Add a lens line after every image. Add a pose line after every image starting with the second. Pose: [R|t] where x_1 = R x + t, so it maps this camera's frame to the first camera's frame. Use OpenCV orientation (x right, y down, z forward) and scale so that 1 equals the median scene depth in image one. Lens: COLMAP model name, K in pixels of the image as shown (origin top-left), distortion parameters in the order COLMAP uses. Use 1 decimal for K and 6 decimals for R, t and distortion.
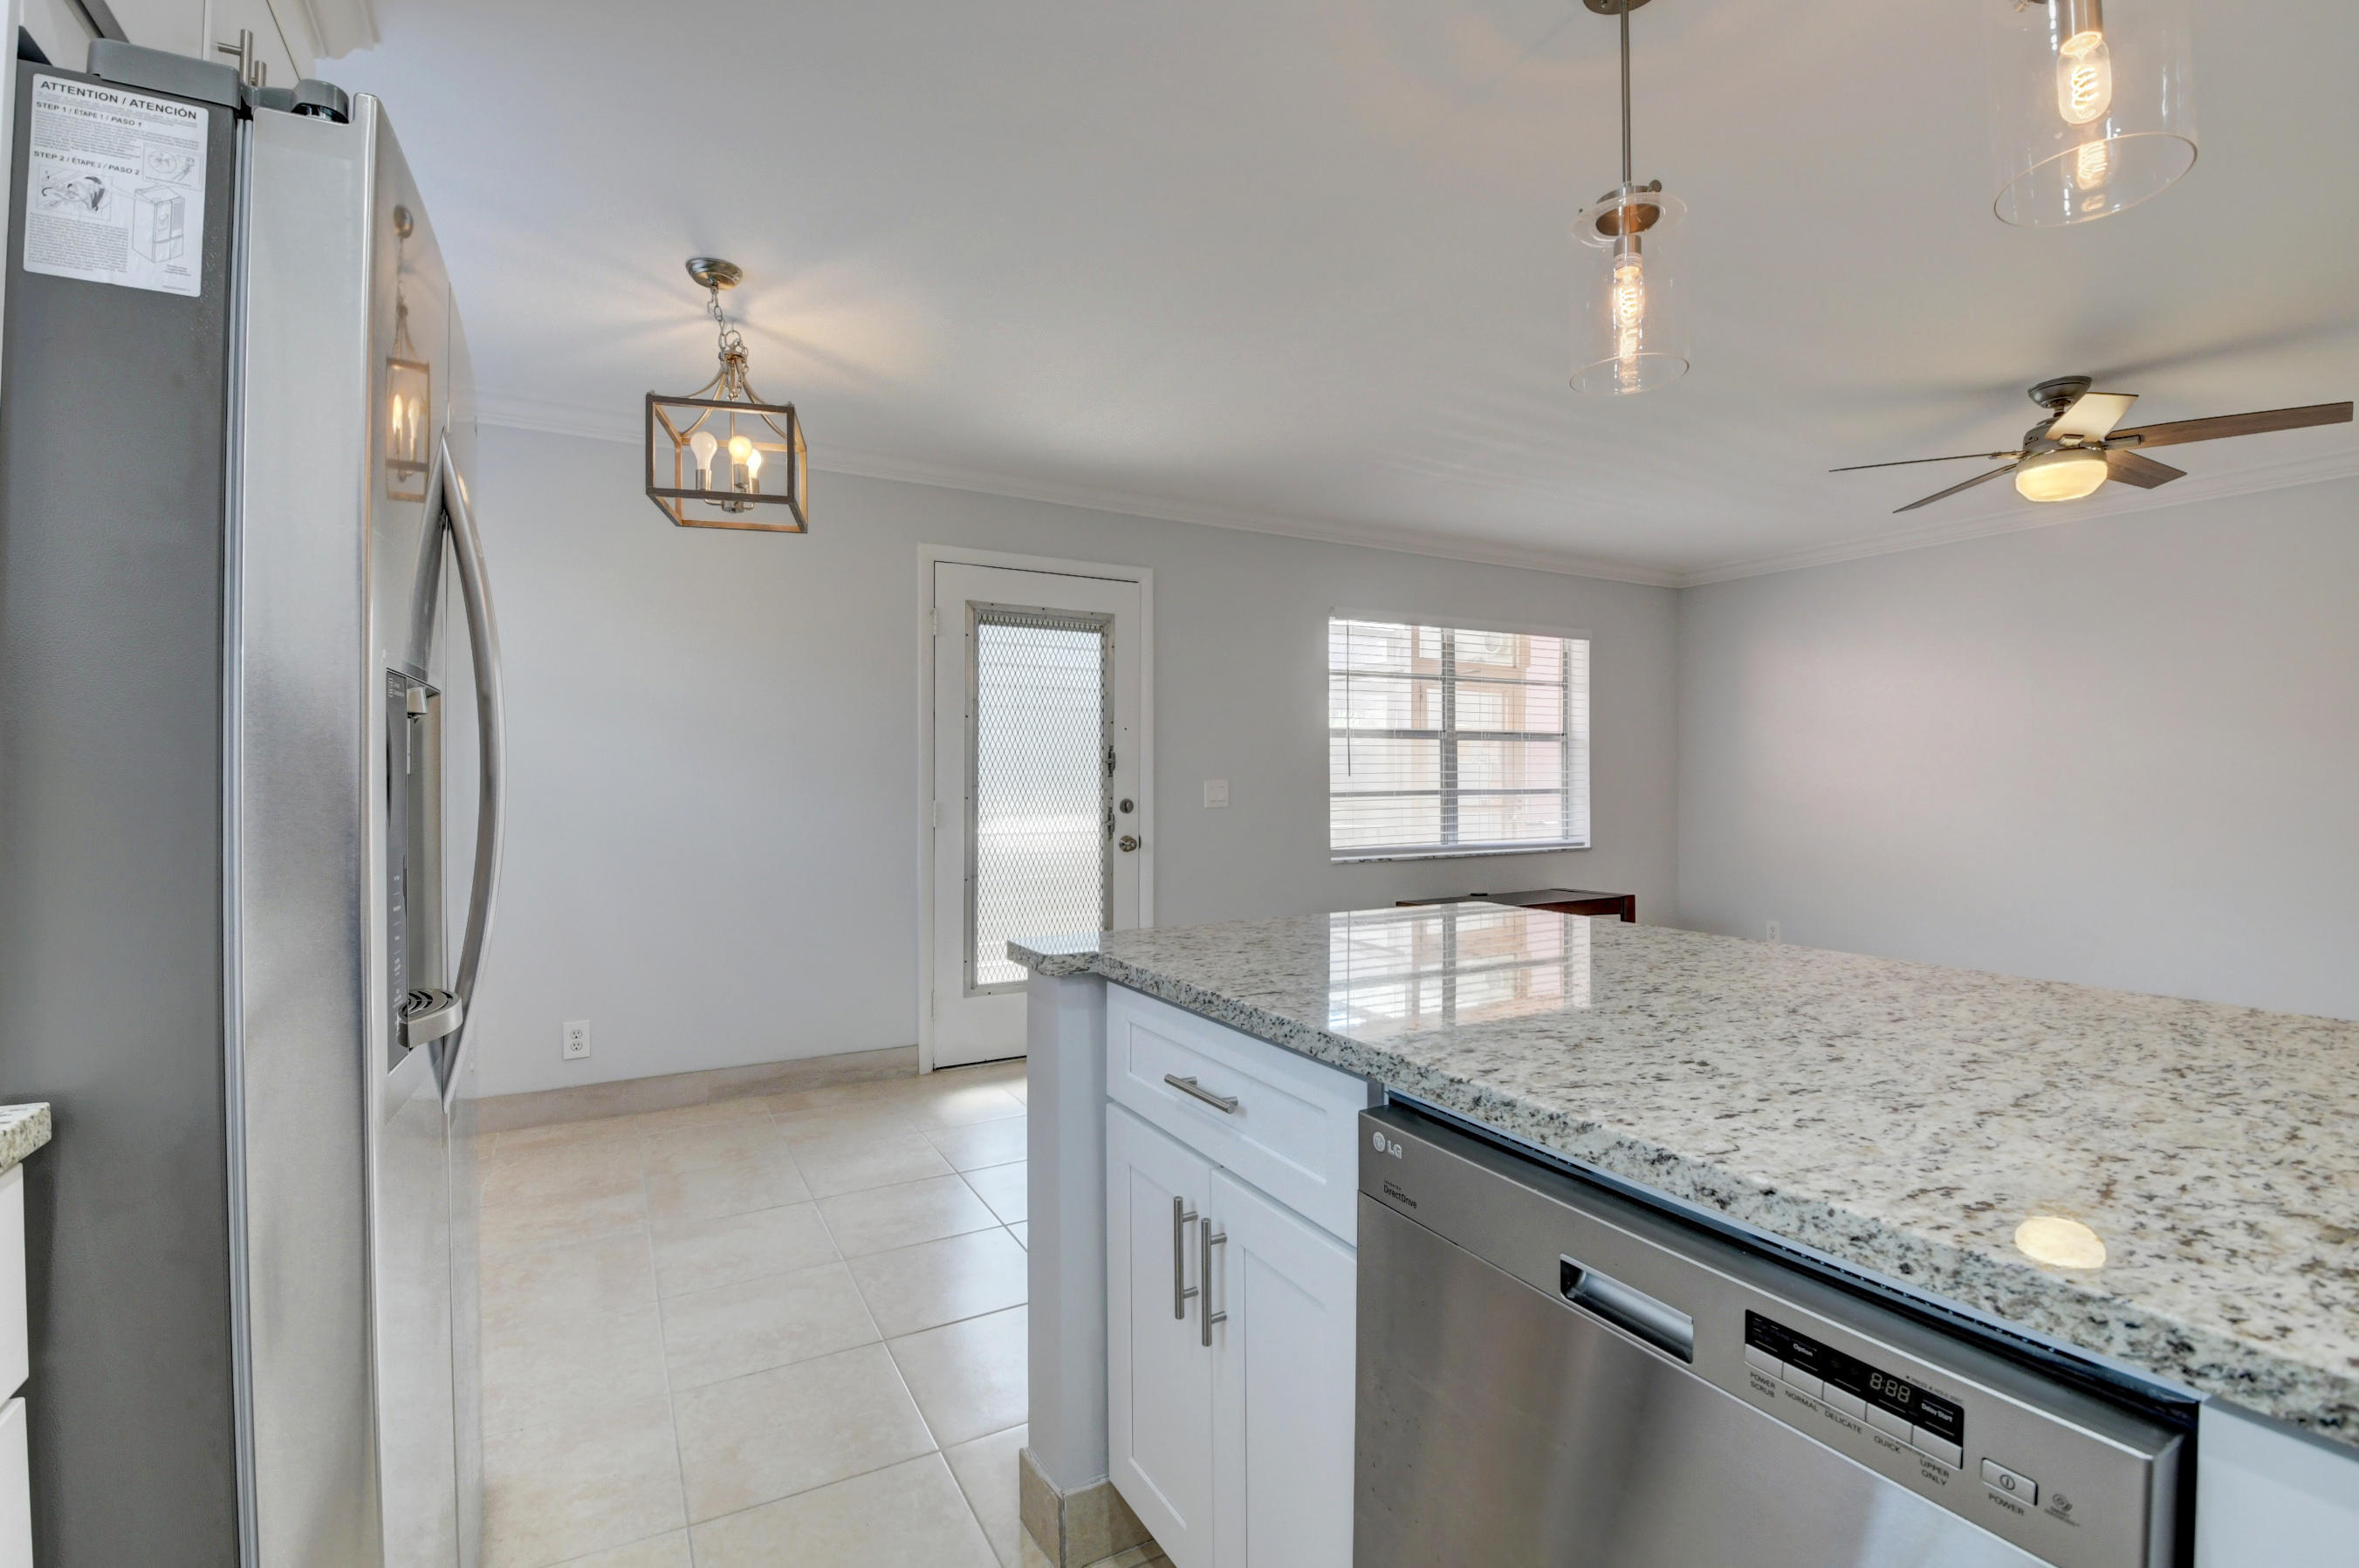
lens RADIAL K [[1031.2, 0, 1173.5], [0, 1031.2, 773.0], [0, 0, 1]] dist [0.022277, -0.036849]
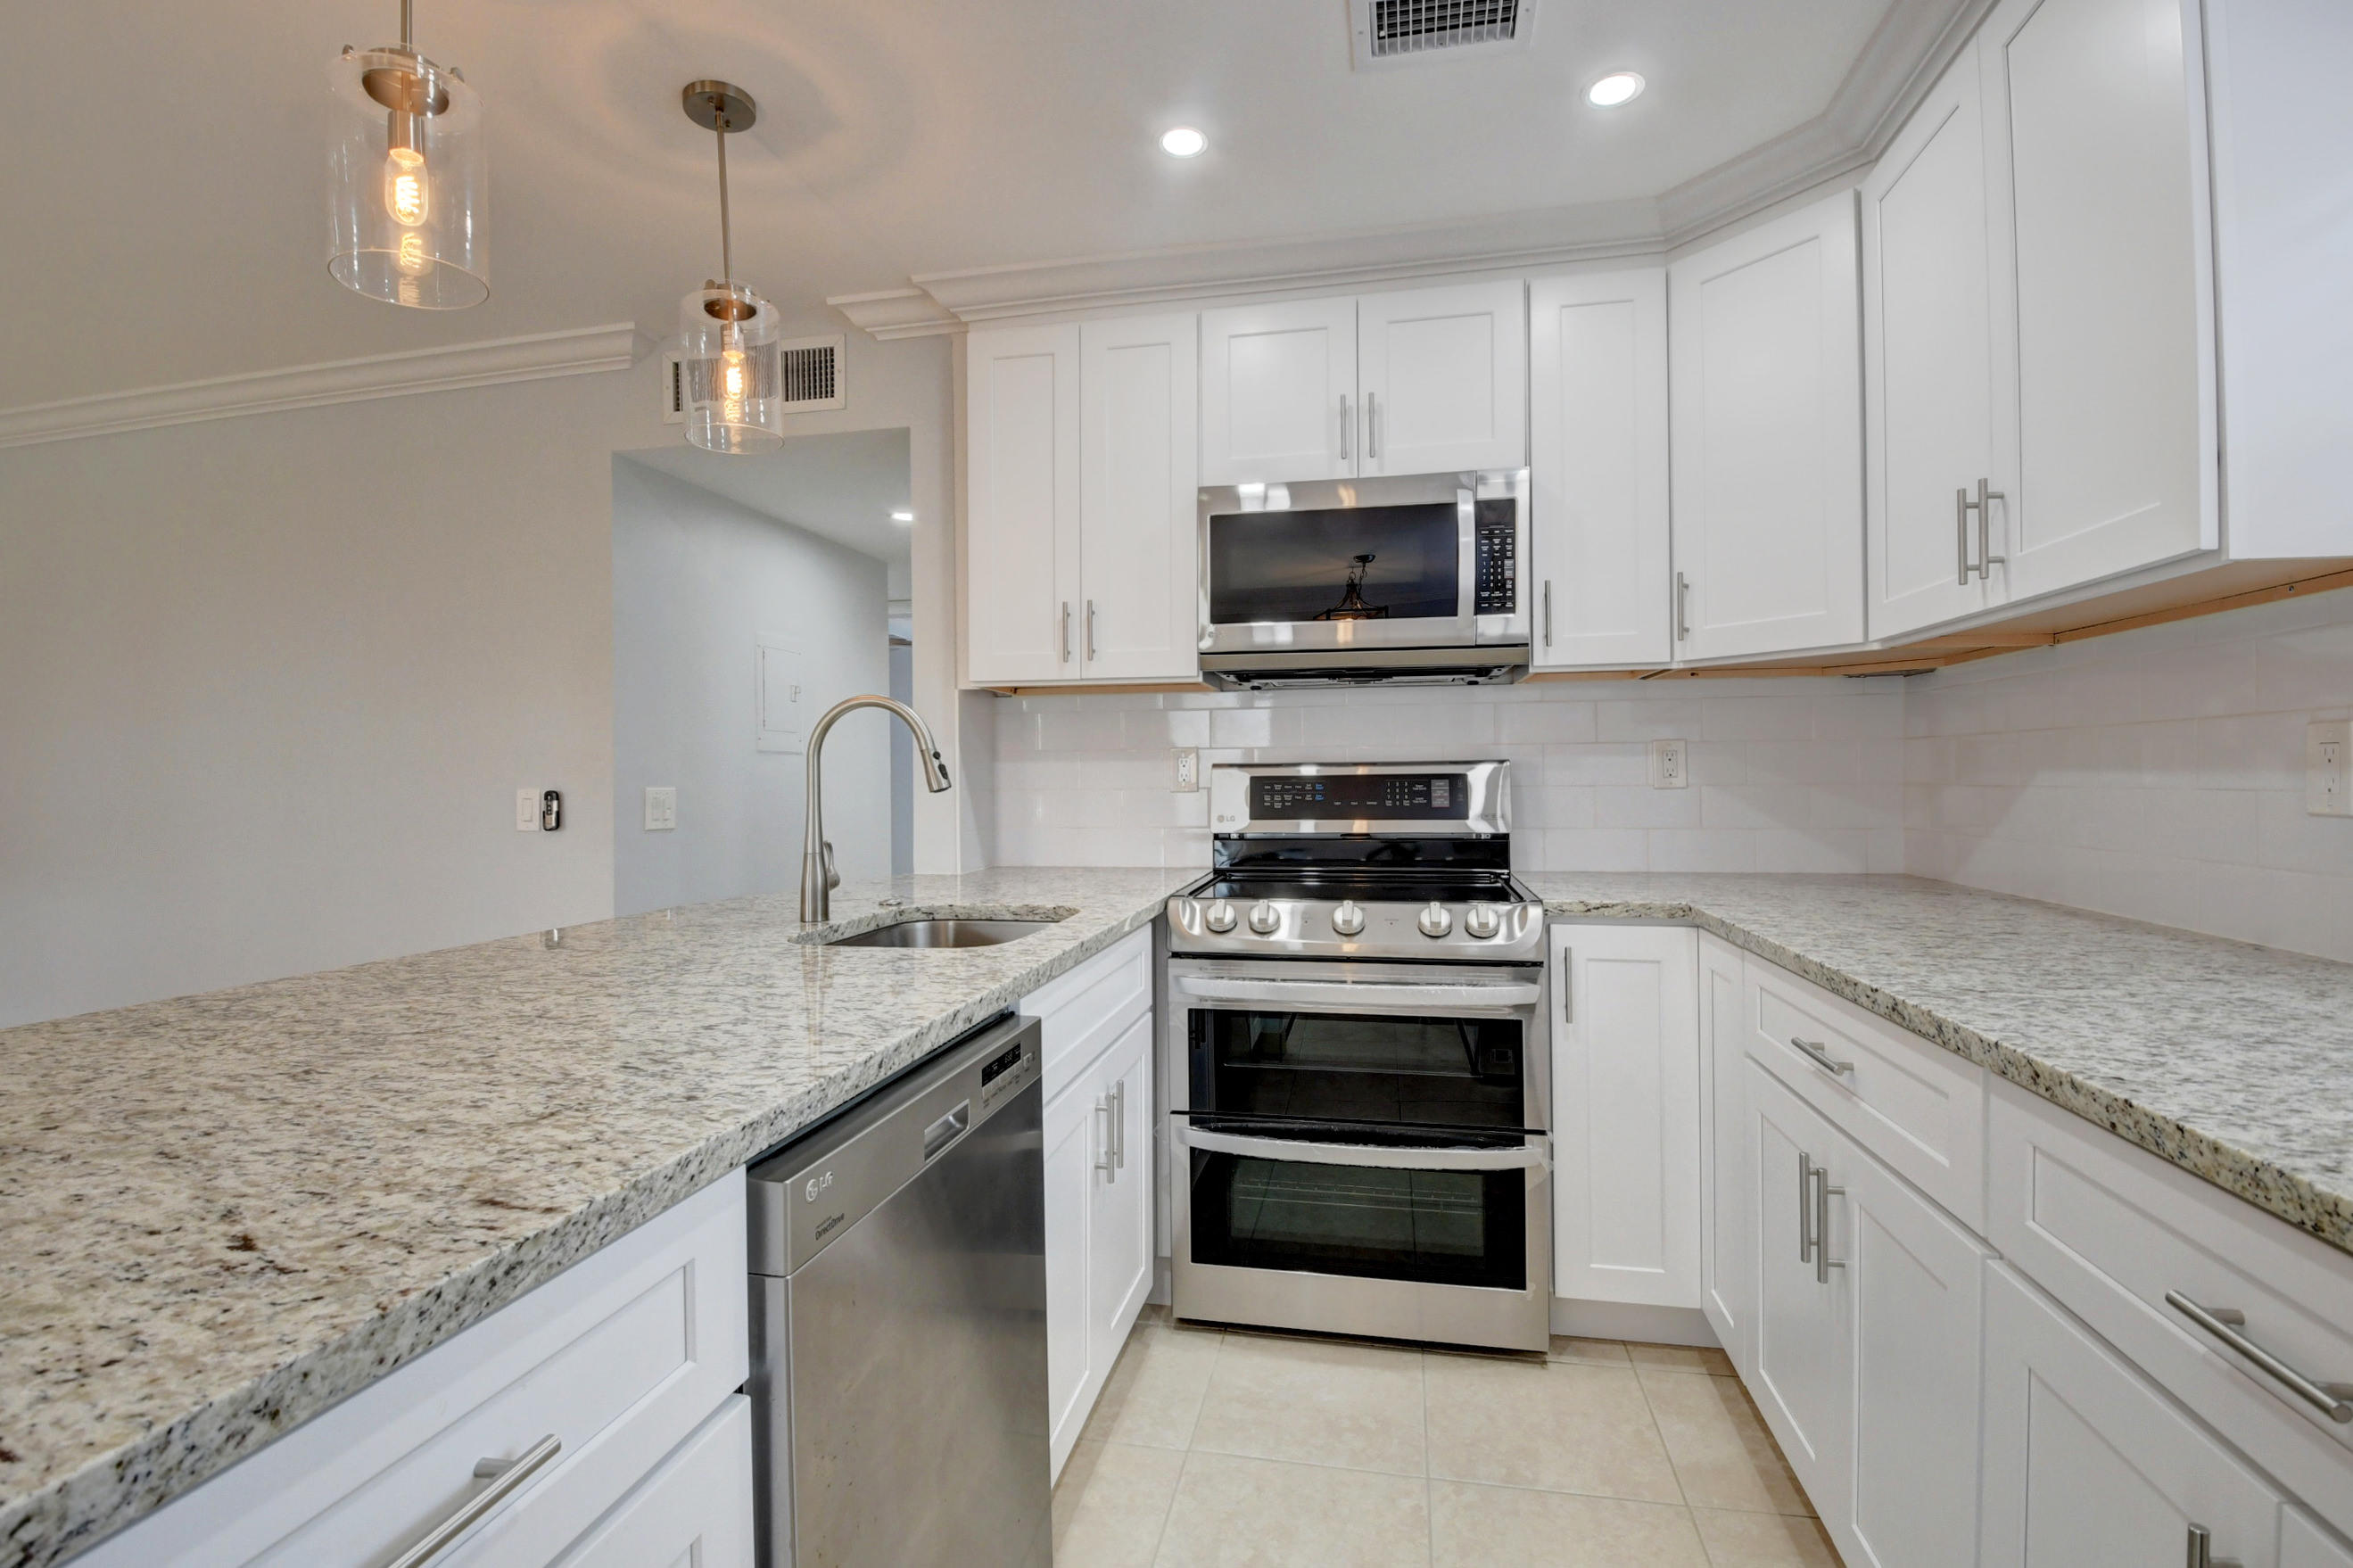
lens RADIAL K [[1066.2, 0, 1174.8], [0, 1066.2, 768.5], [0, 0, 1]] dist [0.001516, -0.016480]
pose [[-0.752378, 0.010344, 0.658651, -0.178743], [0.005127, 0.999938, -0.009848, 0.001965], [-0.658712, -0.004032, -0.752384, 0.416032]]
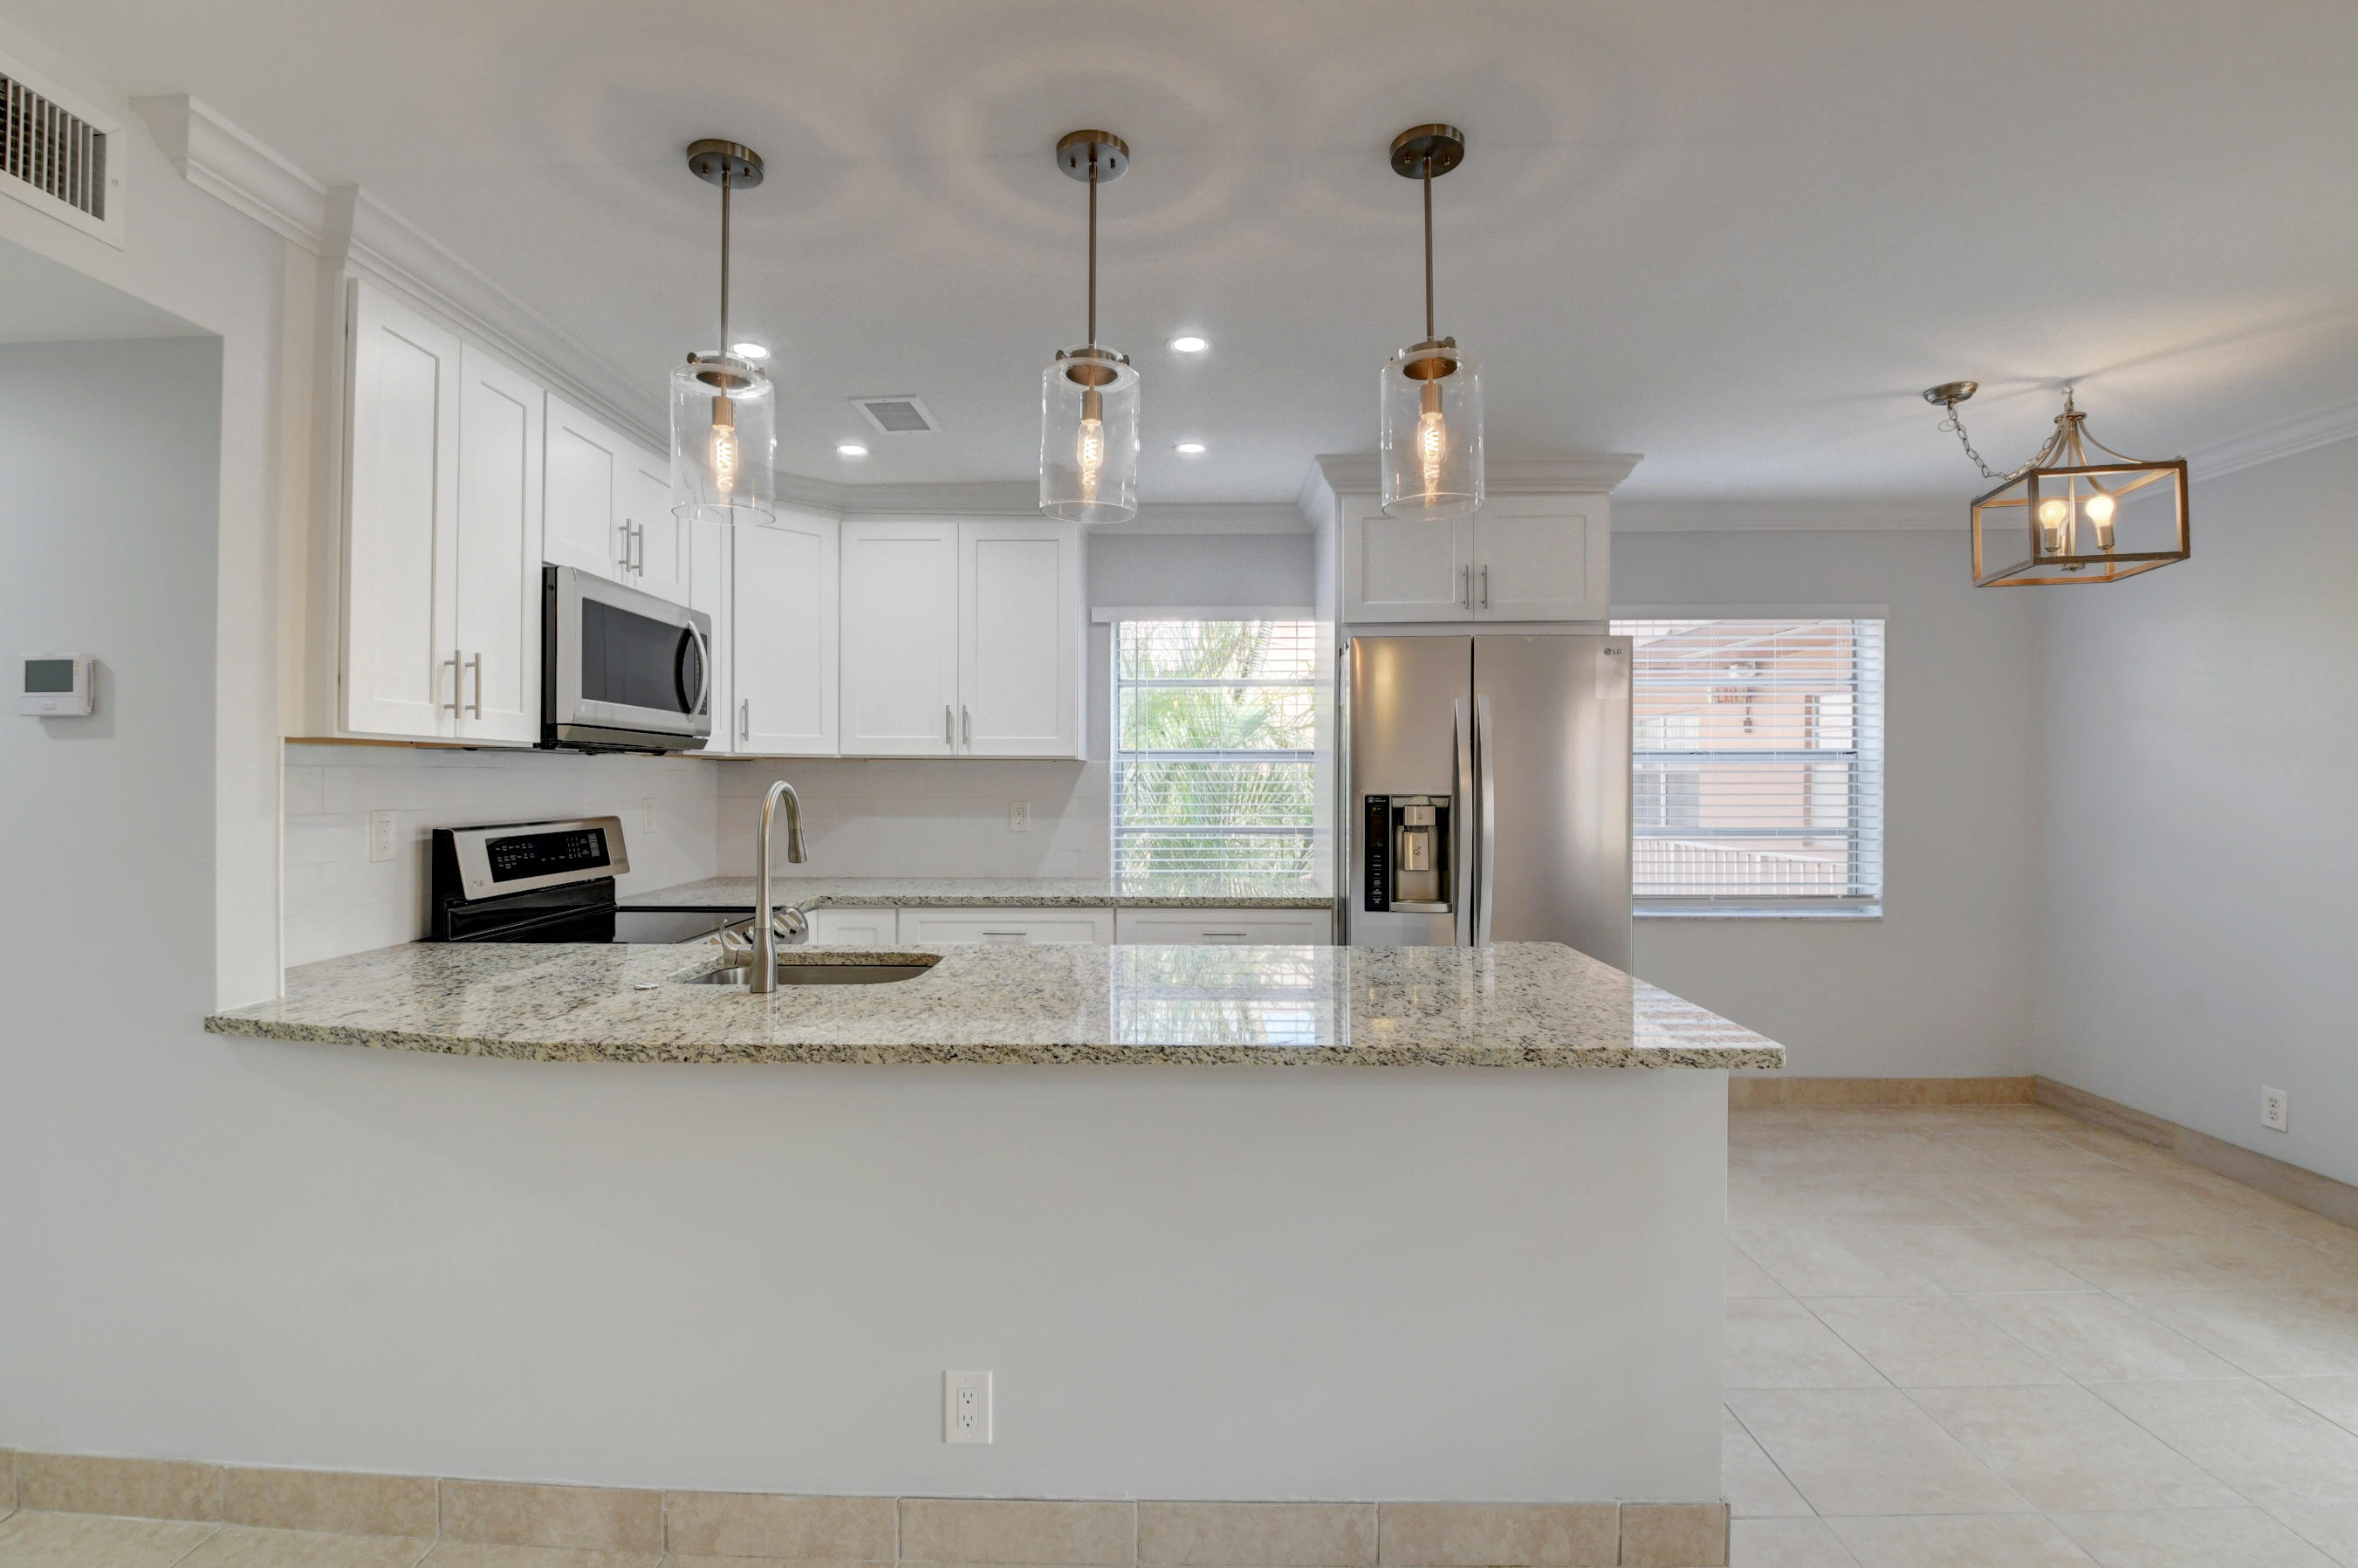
lens RADIAL K [[1039.0, 0, 1176.5], [0, 1039.0, 776.6], [0, 0, 1]] dist [0.017713, -0.028043]
pose [[-0.502681, -0.000652, -0.864472, 0.718065], [0.003819, 0.999988, -0.002975, -0.042245], [0.864464, -0.004797, -0.502672, 0.614146]]
